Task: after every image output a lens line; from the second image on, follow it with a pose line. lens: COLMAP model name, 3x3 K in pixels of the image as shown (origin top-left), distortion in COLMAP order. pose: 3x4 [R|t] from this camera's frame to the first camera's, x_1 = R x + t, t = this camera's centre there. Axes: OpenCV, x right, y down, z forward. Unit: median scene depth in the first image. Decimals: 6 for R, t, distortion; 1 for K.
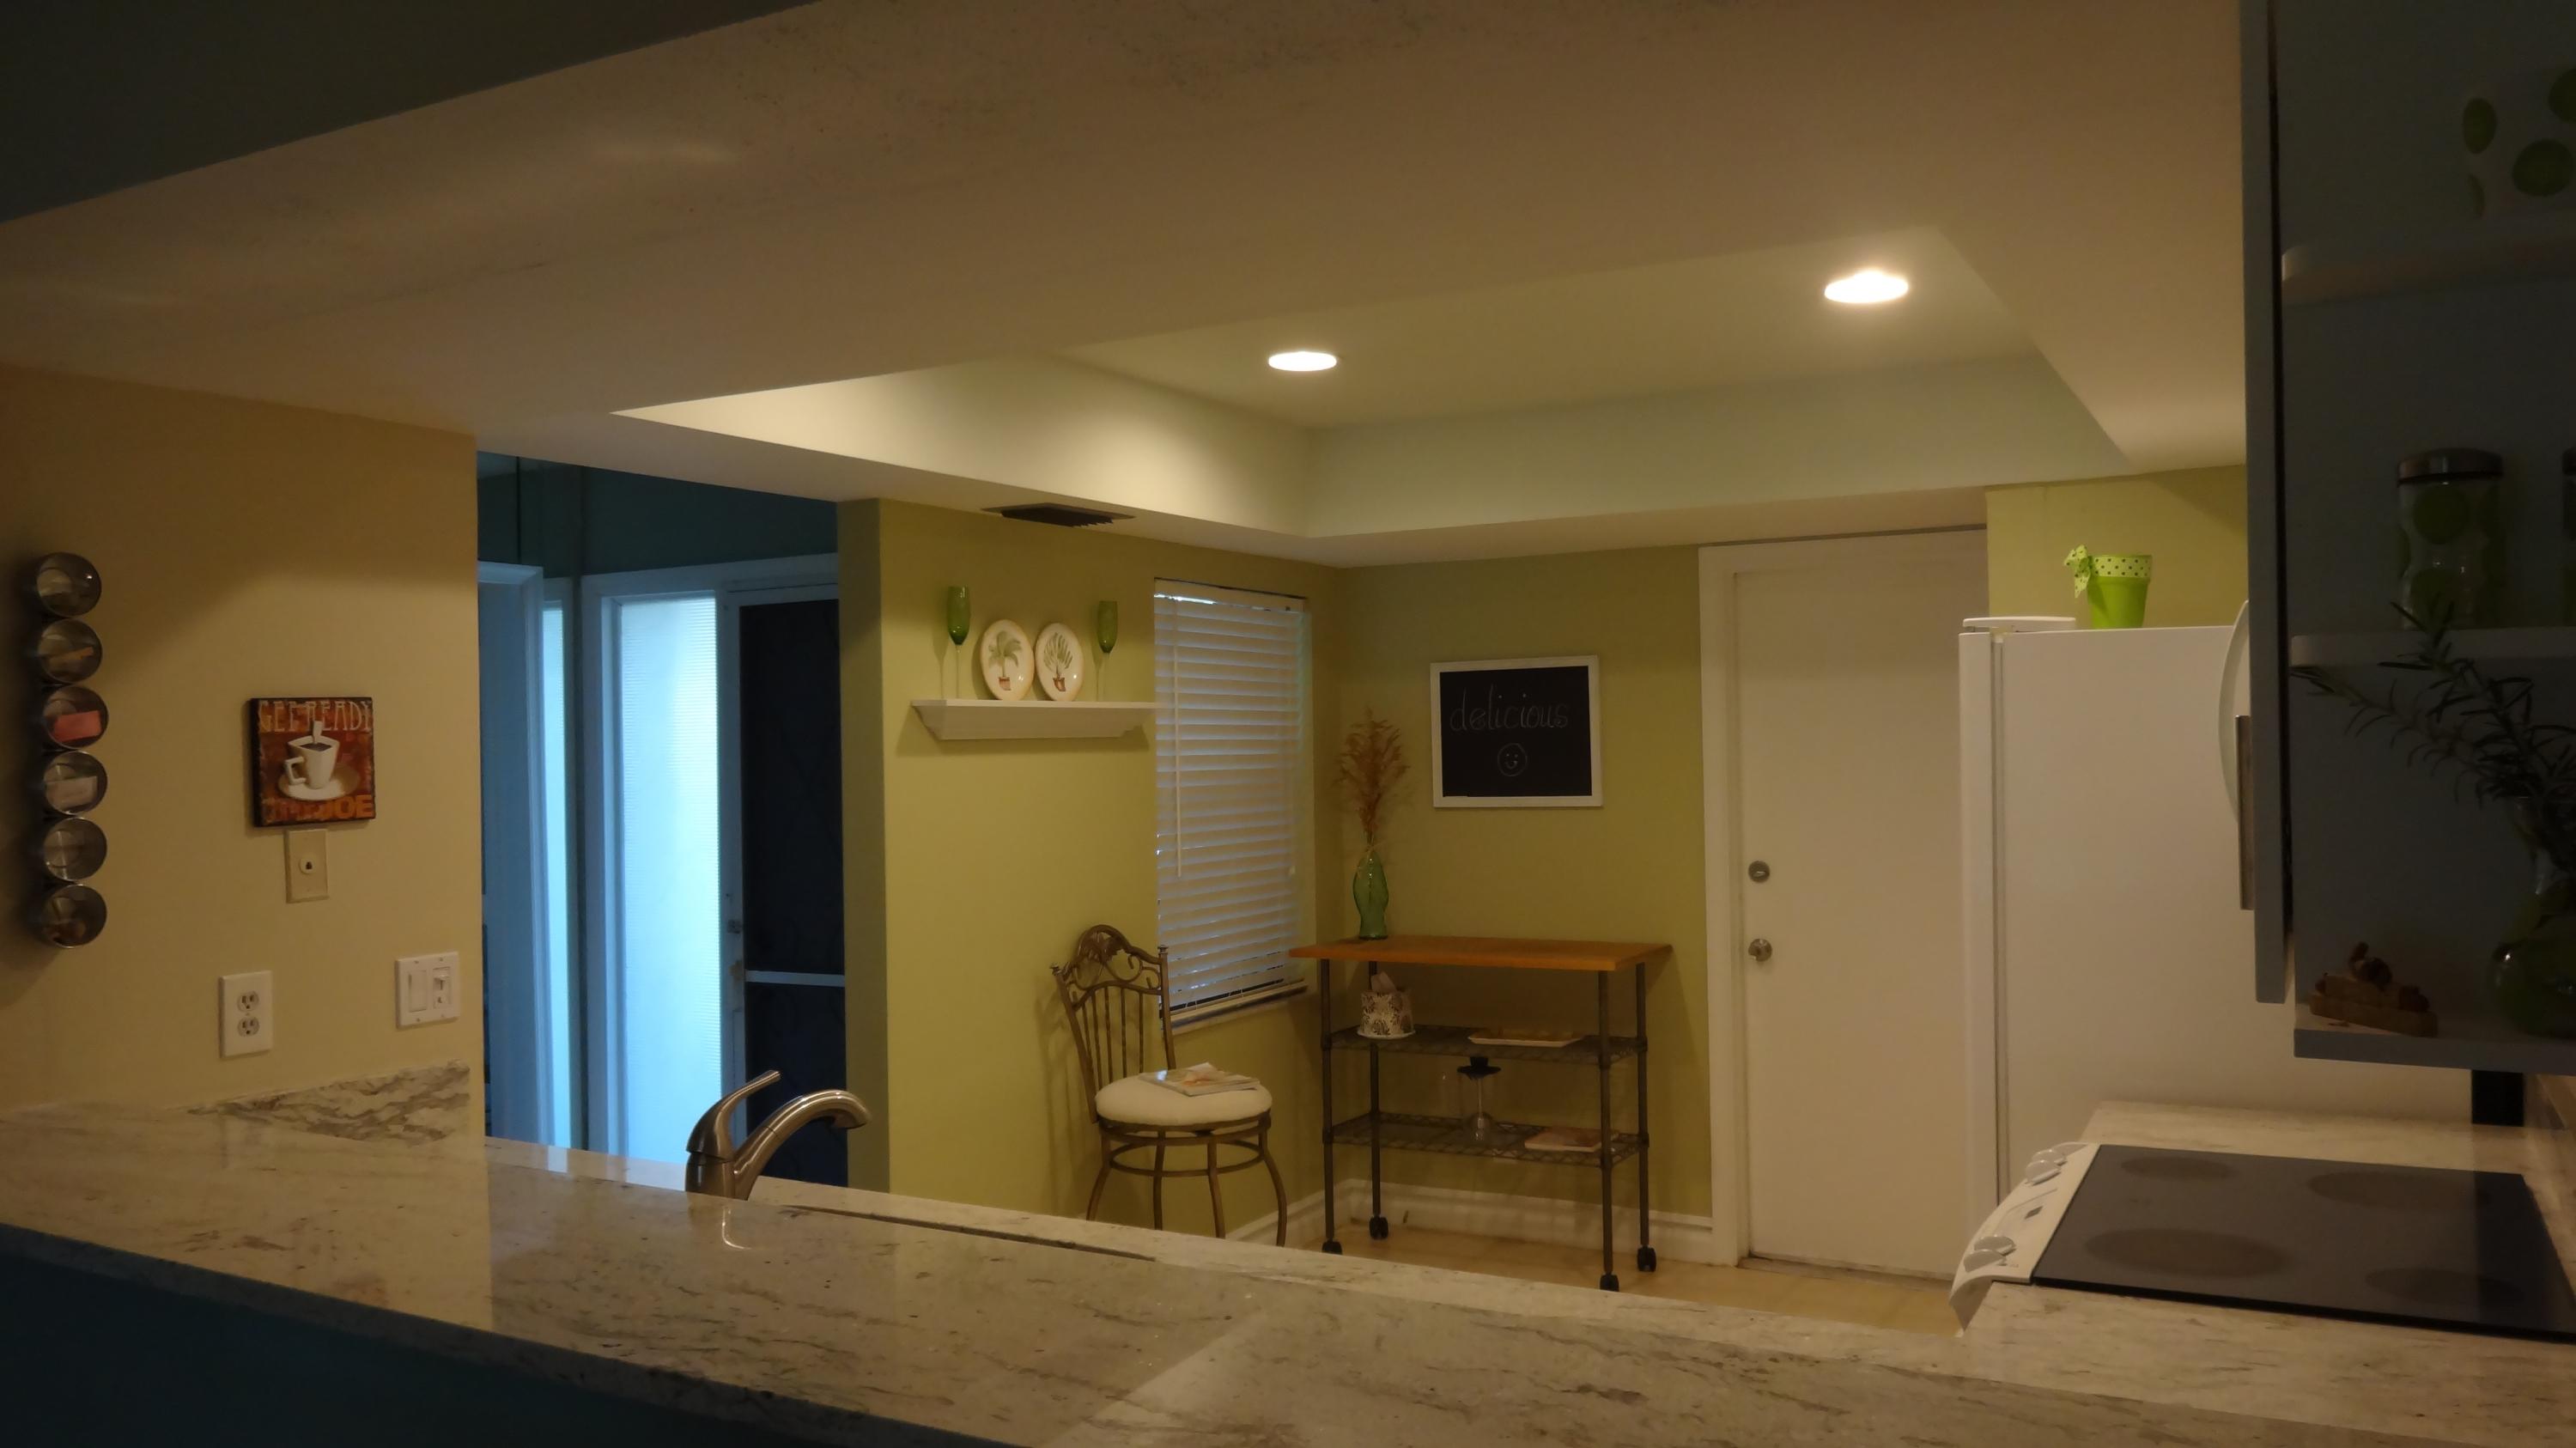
lens RADIAL K [[1905.0, 0, 1278.8], [0, 1905.0, 736.0], [0, 0, 1]] dist [-0.002627, 0.000084]
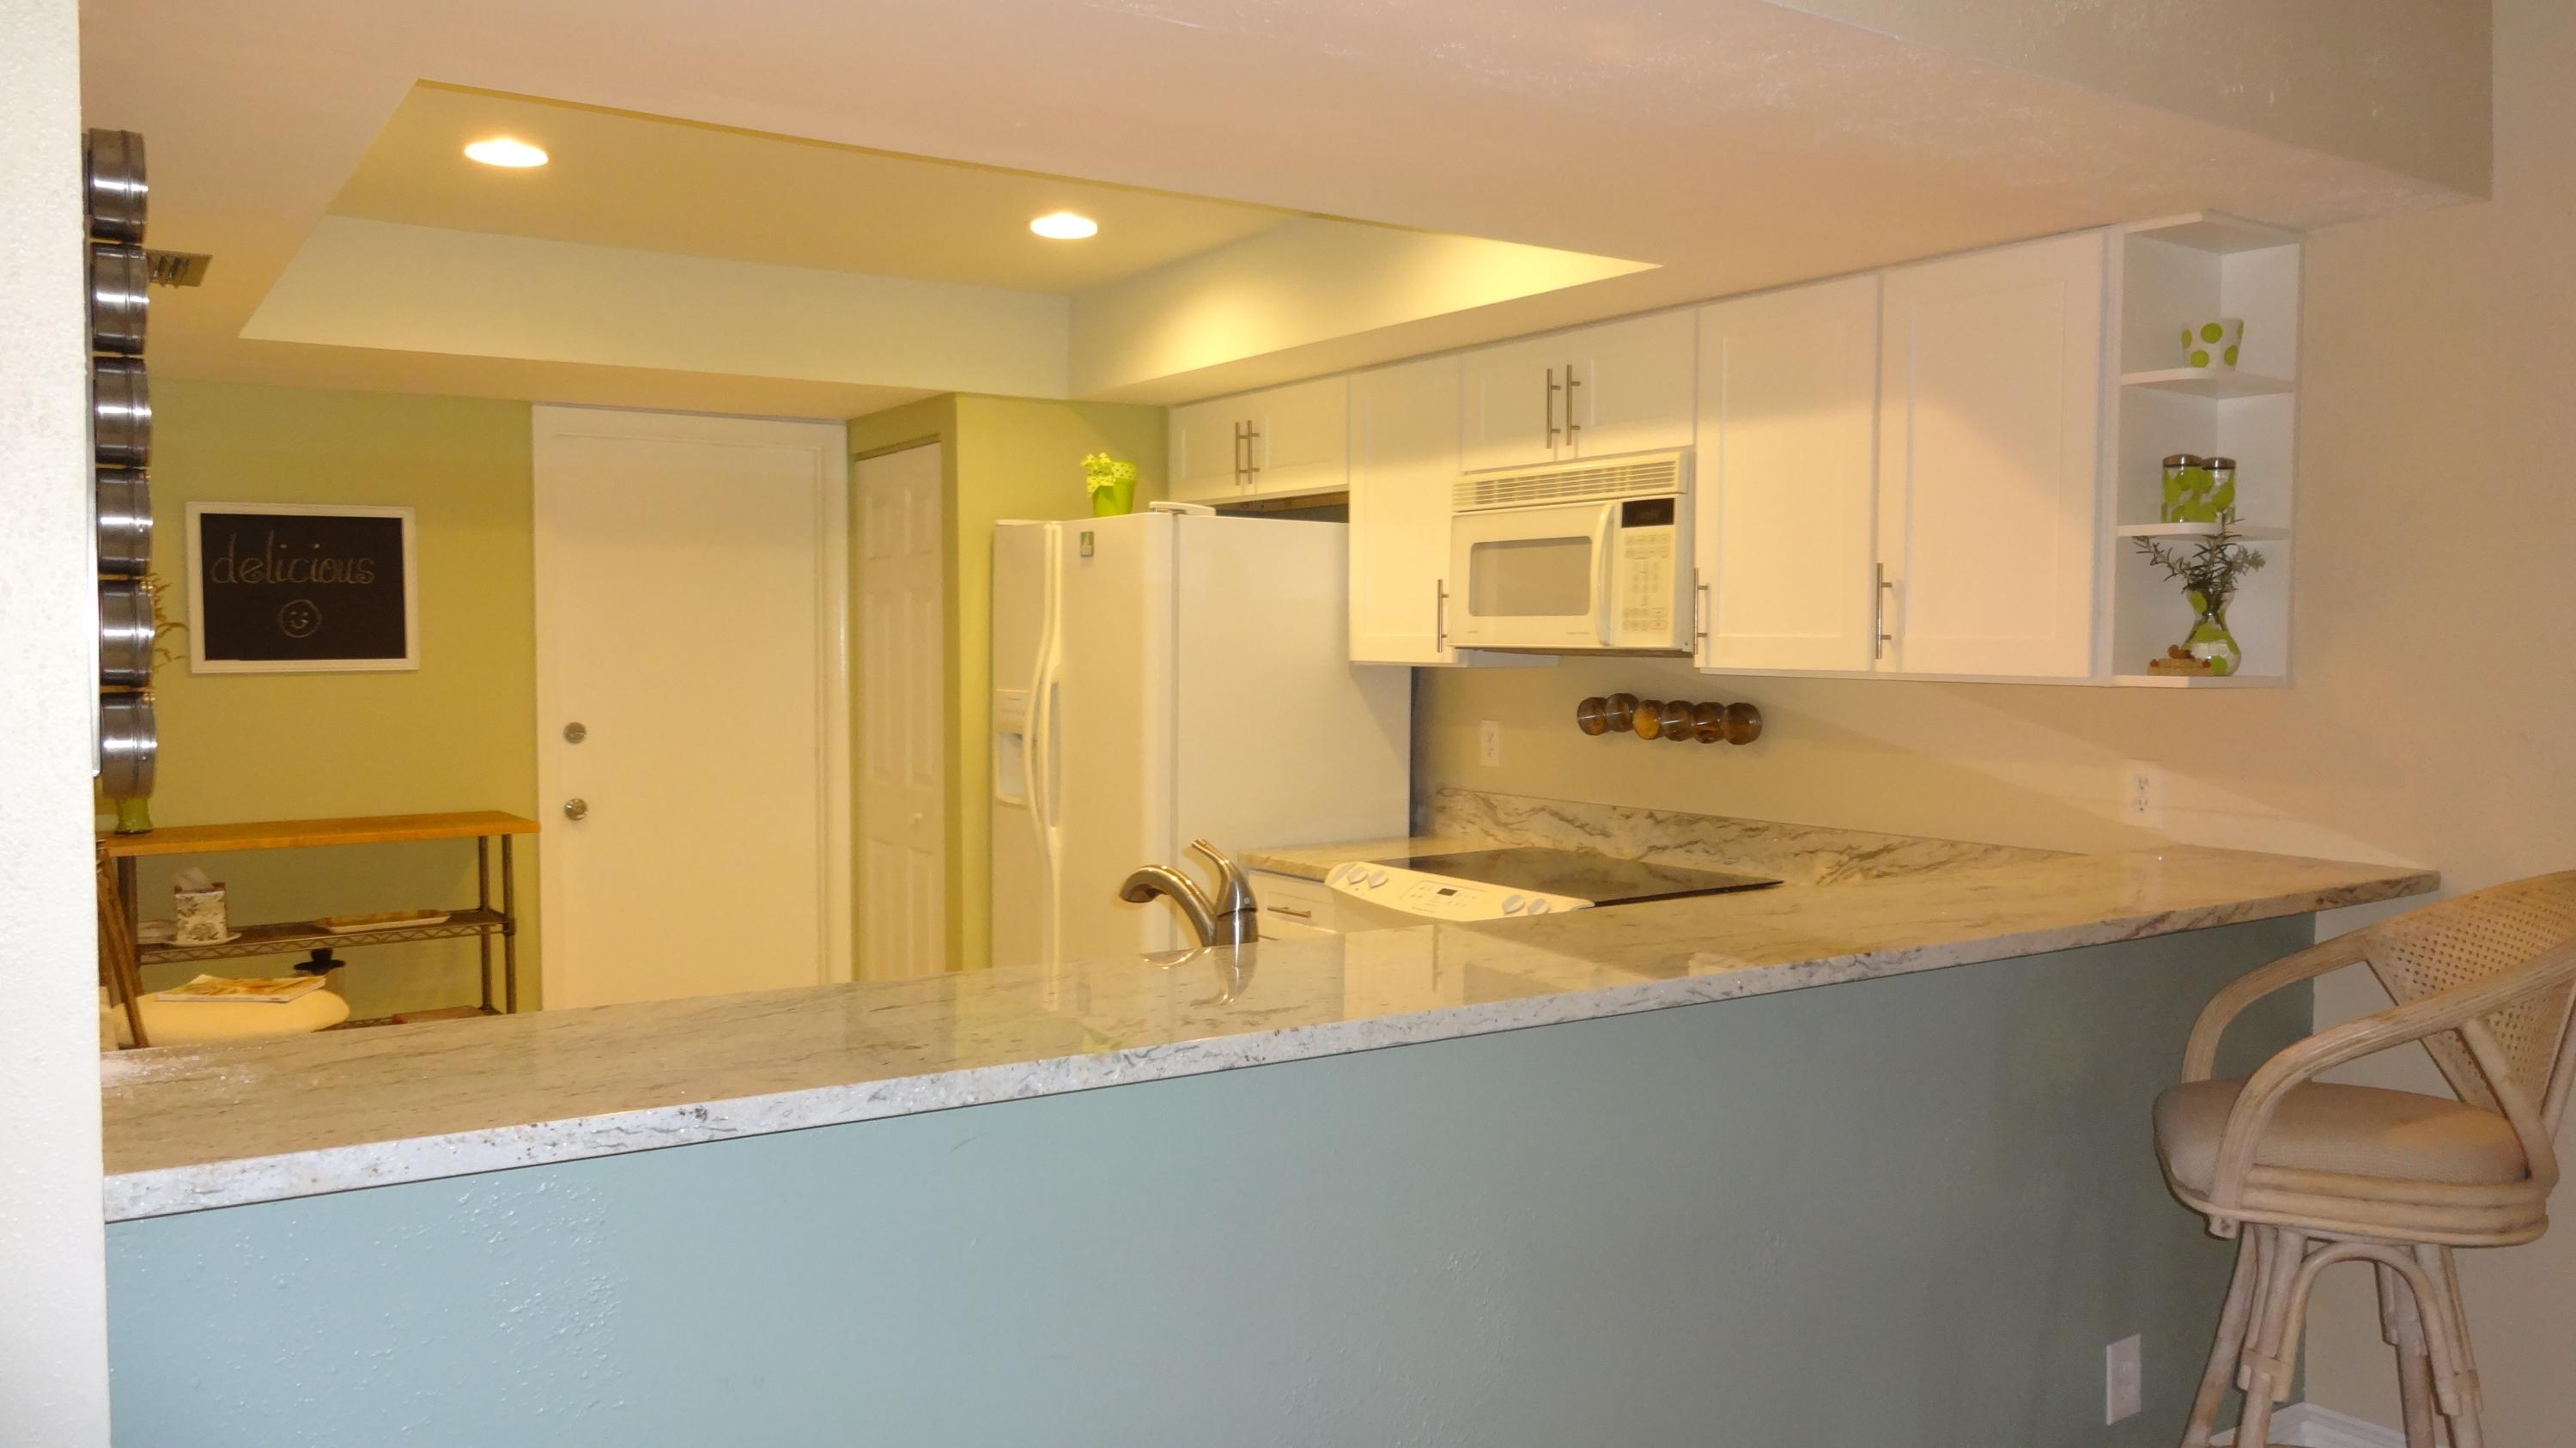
lens RADIAL K [[1899.5, 0, 1283.8], [0, 1899.5, 722.0], [0, 0, 1]] dist [-0.005520, -0.006105]
pose [[0.457217, -0.022318, 0.889075, -0.474633], [-0.010456, 0.999481, 0.030466, 0.030357], [-0.889293, -0.023226, 0.456747, 0.198904]]
